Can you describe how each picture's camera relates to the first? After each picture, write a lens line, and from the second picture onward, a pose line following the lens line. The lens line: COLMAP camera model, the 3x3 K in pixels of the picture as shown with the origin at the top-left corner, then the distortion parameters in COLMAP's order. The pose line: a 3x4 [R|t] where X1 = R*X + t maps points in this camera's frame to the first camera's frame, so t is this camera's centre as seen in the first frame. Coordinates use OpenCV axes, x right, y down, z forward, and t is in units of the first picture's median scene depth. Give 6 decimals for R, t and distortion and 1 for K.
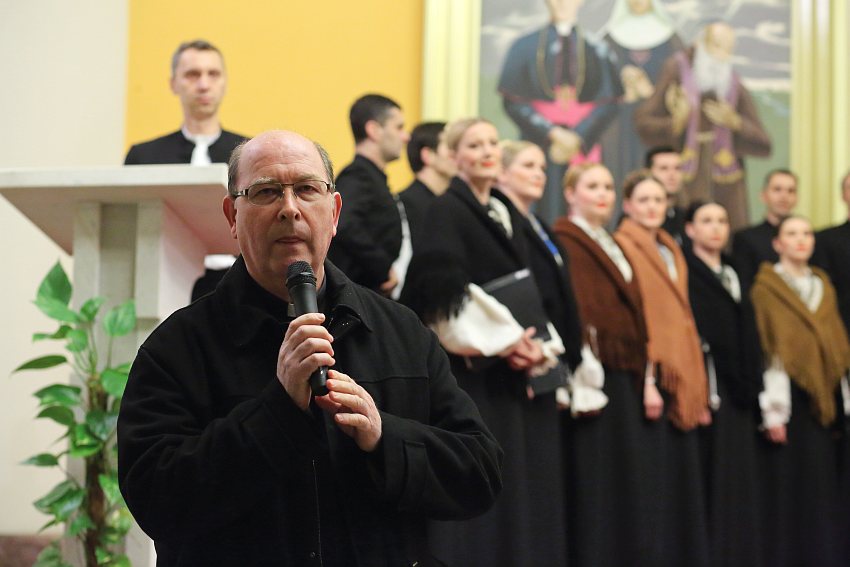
lens RADIAL K [[2000.7, 0, 421.7], [0, 2000.7, 291.0], [0, 0, 1]] dist [-0.130363, 0.000000]
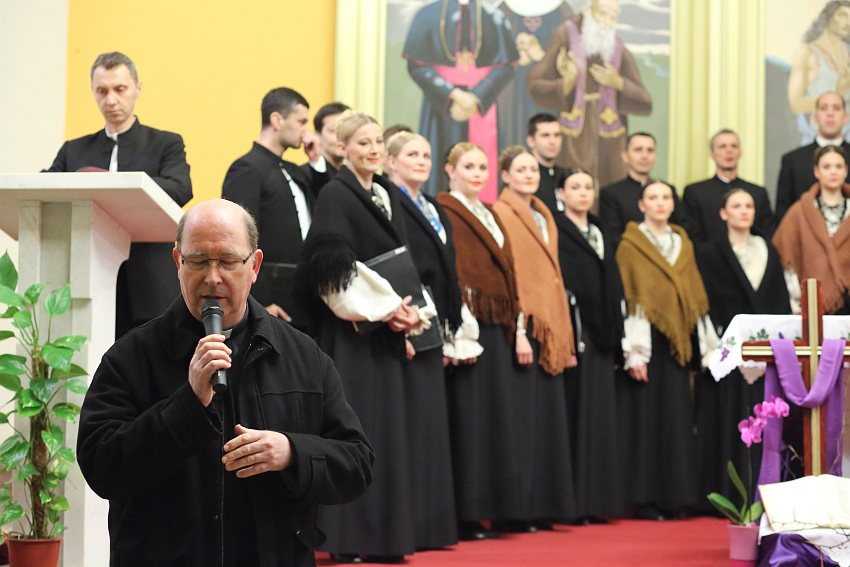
lens RADIAL K [[2000.7, 0, 425.3], [0, 2000.7, 279.5], [0, 0, 1]] dist [-0.130363, 0.000000]
pose [[0.999674, -0.003162, 0.025333, 0.026981], [0.001921, 0.998803, 0.048883, -0.038133], [-0.025457, -0.048818, 0.998483, -0.138321]]
